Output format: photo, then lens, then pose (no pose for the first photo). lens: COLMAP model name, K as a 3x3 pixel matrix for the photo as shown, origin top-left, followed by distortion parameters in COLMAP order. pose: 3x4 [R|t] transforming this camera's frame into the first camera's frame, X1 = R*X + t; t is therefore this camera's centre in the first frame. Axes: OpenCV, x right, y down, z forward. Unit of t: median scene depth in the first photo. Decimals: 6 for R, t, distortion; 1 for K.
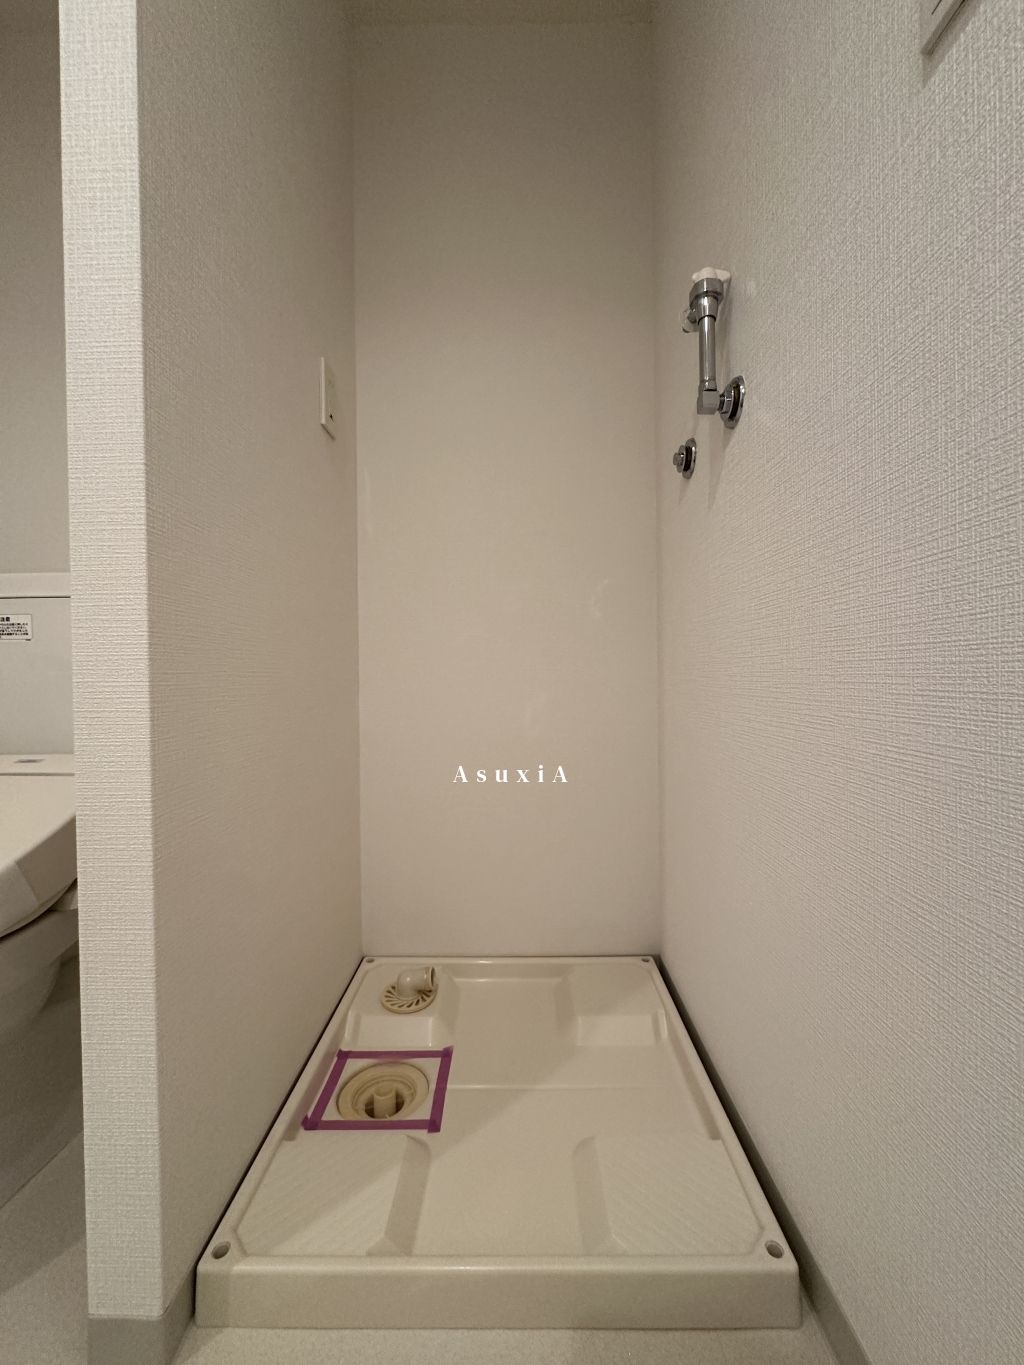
lens RADIAL K [[547.7, 0, 514.0], [0, 547.7, 681.3], [0, 0, 1]] dist [-0.001420, 0.000050]
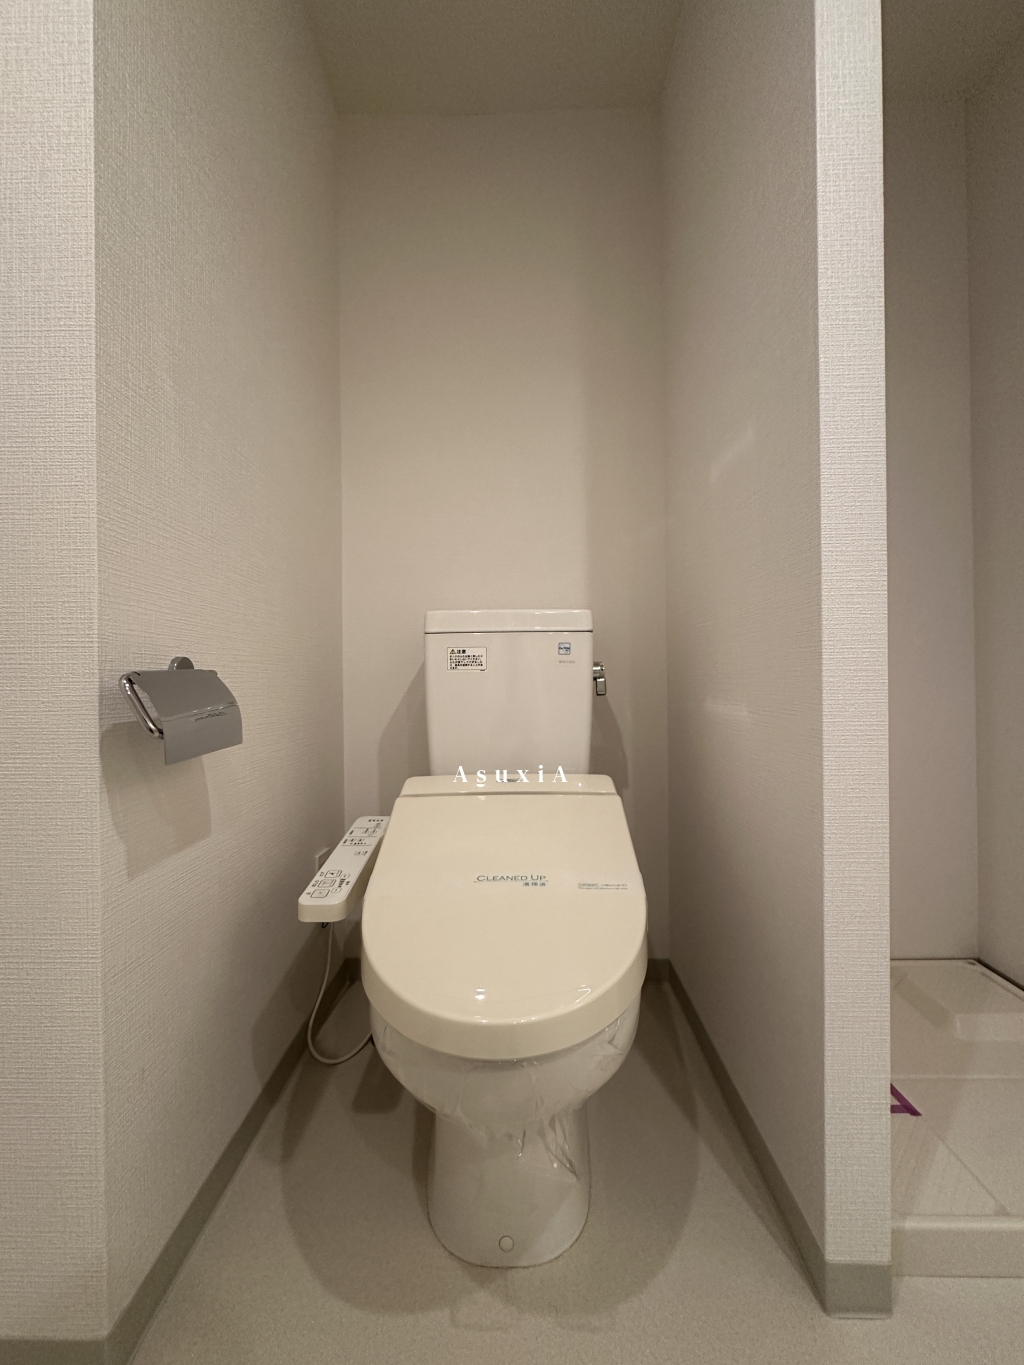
lens RADIAL K [[547.7, 0, 511.5], [0, 547.7, 680.9], [0, 0, 1]] dist [-0.001420, 0.000050]
pose [[0.999956, -0.000502, -0.009347, -1.477316], [0.000393, 0.999932, -0.011677, -0.074085], [0.009352, 0.011673, 0.999888, -0.199950]]
